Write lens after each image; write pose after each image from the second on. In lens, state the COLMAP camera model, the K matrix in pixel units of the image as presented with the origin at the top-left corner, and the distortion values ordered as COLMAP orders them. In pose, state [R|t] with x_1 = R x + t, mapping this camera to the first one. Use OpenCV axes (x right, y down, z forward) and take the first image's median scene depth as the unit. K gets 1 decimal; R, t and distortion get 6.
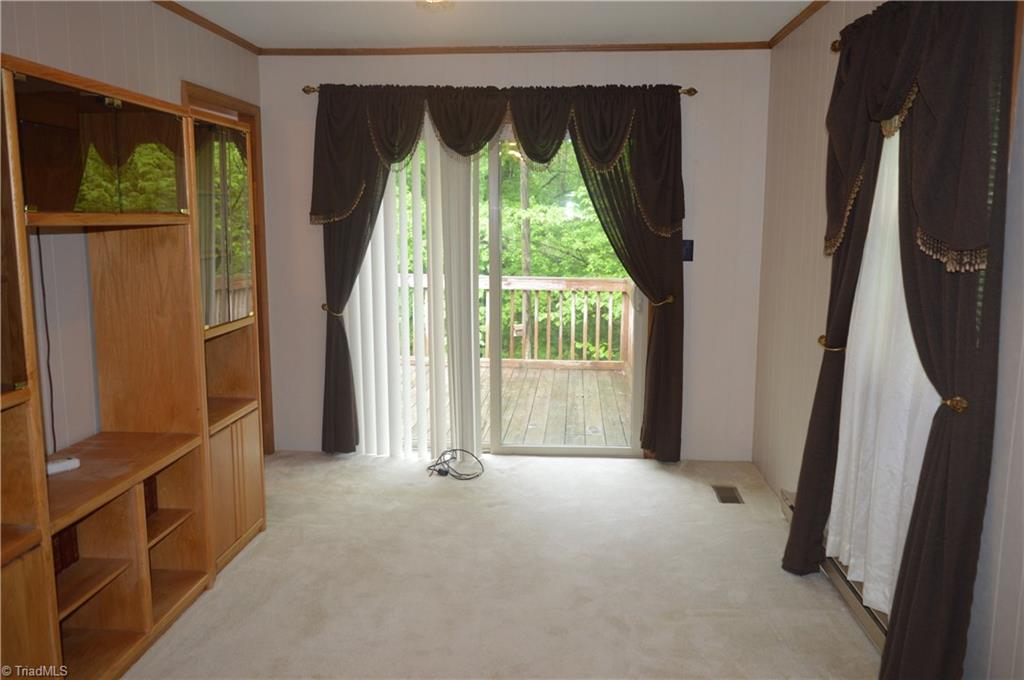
lens RADIAL K [[798.6, 0, 512.0], [0, 798.6, 340.0], [0, 0, 1]] dist [-0.021444, 0.009546]
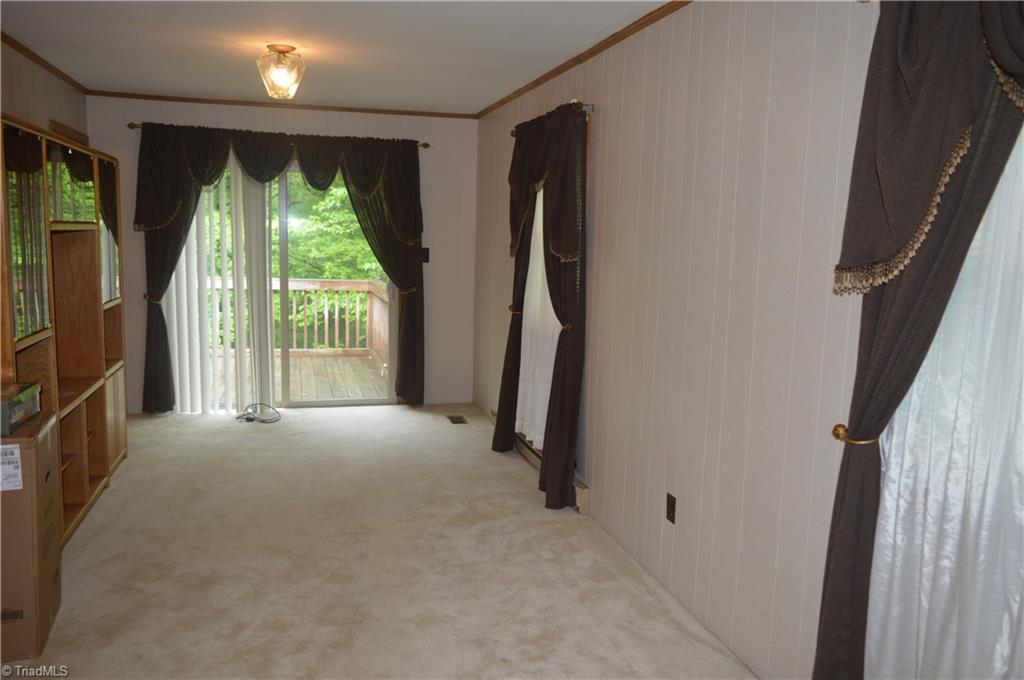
lens RADIAL K [[798.6, 0, 512.0], [0, 798.6, 340.0], [0, 0, 1]] dist [-0.021444, 0.009546]
pose [[0.941481, -0.022400, 0.336322, -0.119664], [0.027181, 0.999585, -0.009515, 0.058493], [-0.335969, 0.018100, 0.941699, -0.401448]]
